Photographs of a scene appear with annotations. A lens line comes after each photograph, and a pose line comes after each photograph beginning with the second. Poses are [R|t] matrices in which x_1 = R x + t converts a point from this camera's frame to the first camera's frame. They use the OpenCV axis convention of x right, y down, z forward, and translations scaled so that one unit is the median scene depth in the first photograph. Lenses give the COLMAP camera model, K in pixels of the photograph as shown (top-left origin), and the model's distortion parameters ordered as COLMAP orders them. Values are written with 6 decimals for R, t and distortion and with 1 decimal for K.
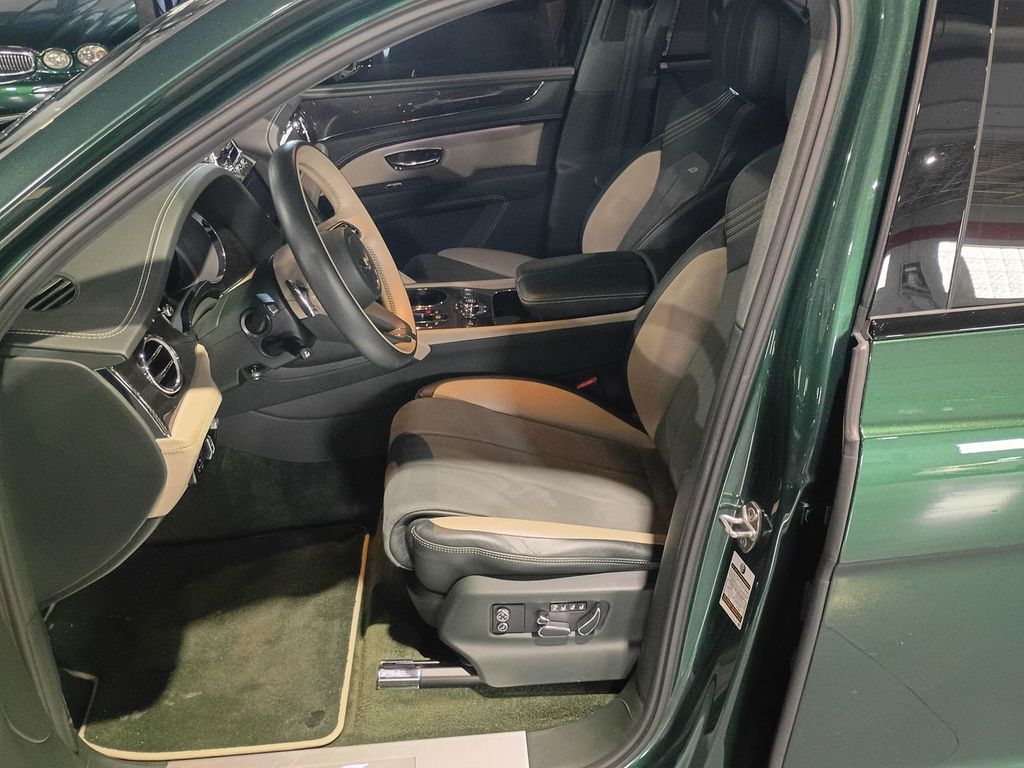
lens RADIAL K [[881.7, 0, 512.5], [0, 881.7, 378.6], [0, 0, 1]] dist [0.067276, -0.096335]
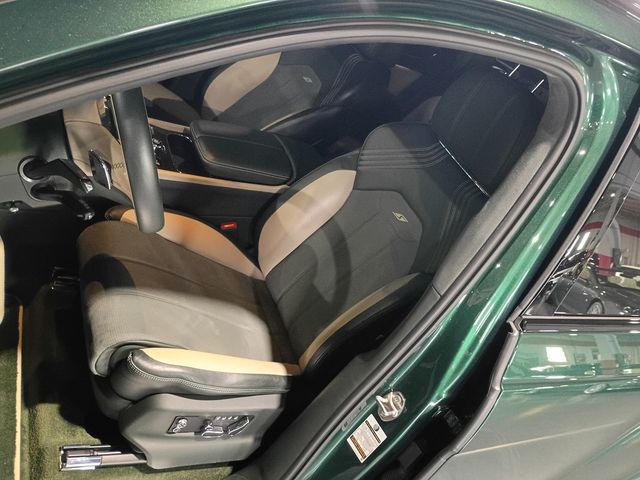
lens RADIAL K [[551.1, 0, 320.3], [0, 551.1, 236.6], [0, 0, 1]] dist [0.067276, -0.096335]
pose [[0.828859, 0.192088, 0.525447, -0.320107], [-0.287897, 0.951754, 0.106205, -0.144803], [-0.479696, -0.239304, 0.844172, 0.250859]]
